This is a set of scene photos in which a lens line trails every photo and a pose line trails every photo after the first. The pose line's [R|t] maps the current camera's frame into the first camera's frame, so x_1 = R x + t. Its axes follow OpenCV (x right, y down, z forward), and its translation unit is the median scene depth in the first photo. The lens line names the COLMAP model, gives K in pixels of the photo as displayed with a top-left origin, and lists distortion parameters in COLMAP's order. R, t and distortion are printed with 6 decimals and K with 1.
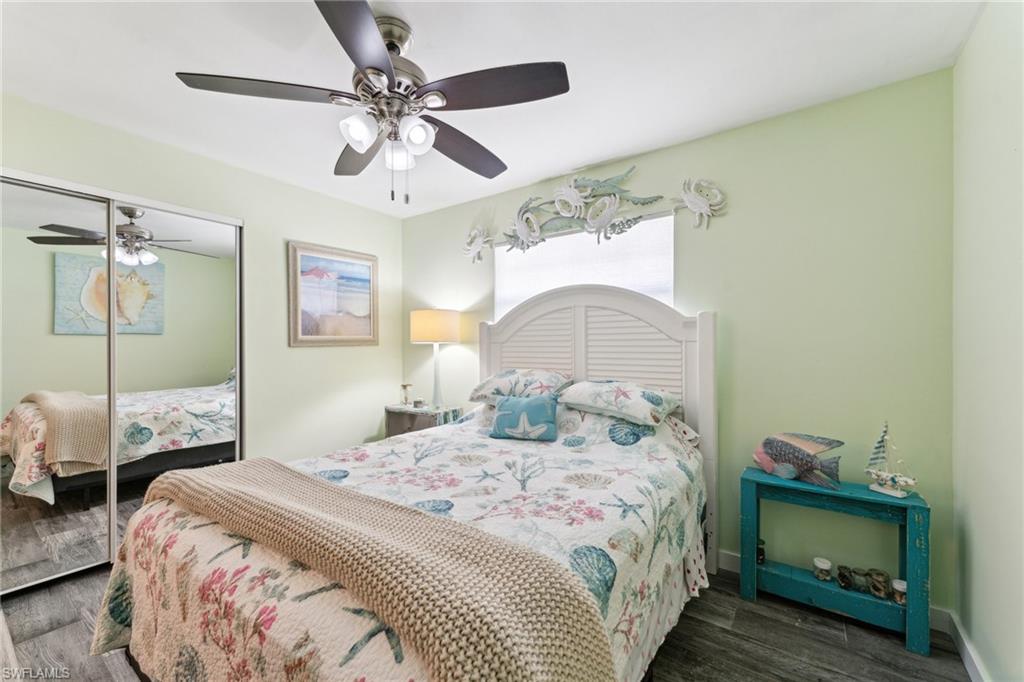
lens RADIAL K [[410.9, 0, 512.0], [0, 410.9, 341.0], [0, 0, 1]] dist [0.003310, 0.000332]
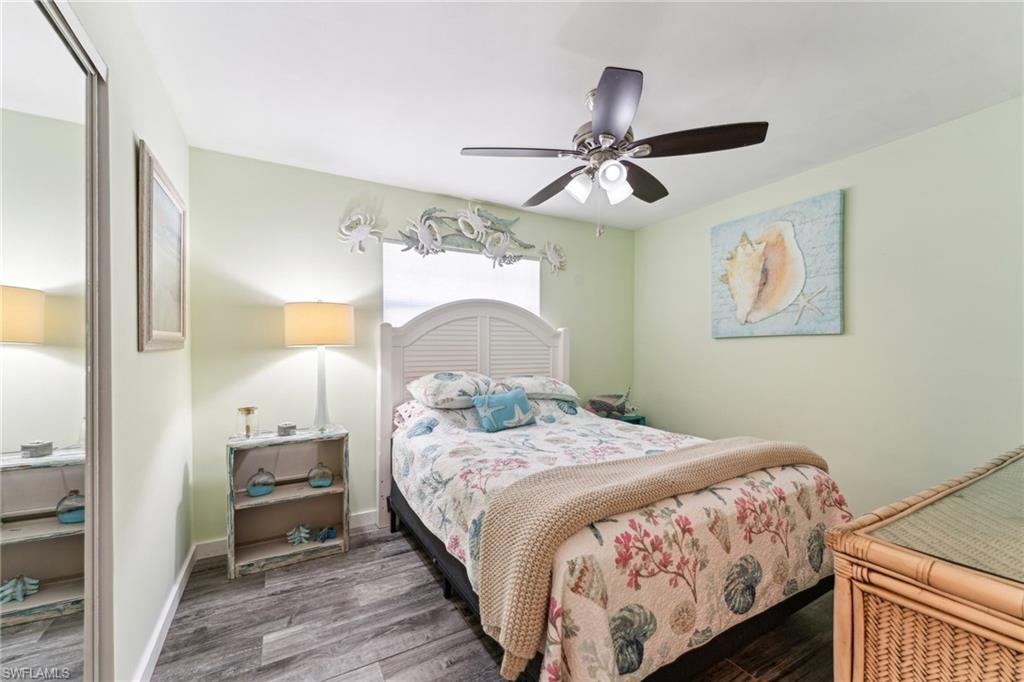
lens RADIAL K [[412.1, 0, 515.3], [0, 412.1, 348.8], [0, 0, 1]] dist [0.000231, -0.000205]
pose [[0.415439, 0.003098, 0.909616, -0.902598], [-0.007877, 0.999969, 0.000192, 0.008308], [-0.909587, -0.007245, 0.415450, 0.422070]]
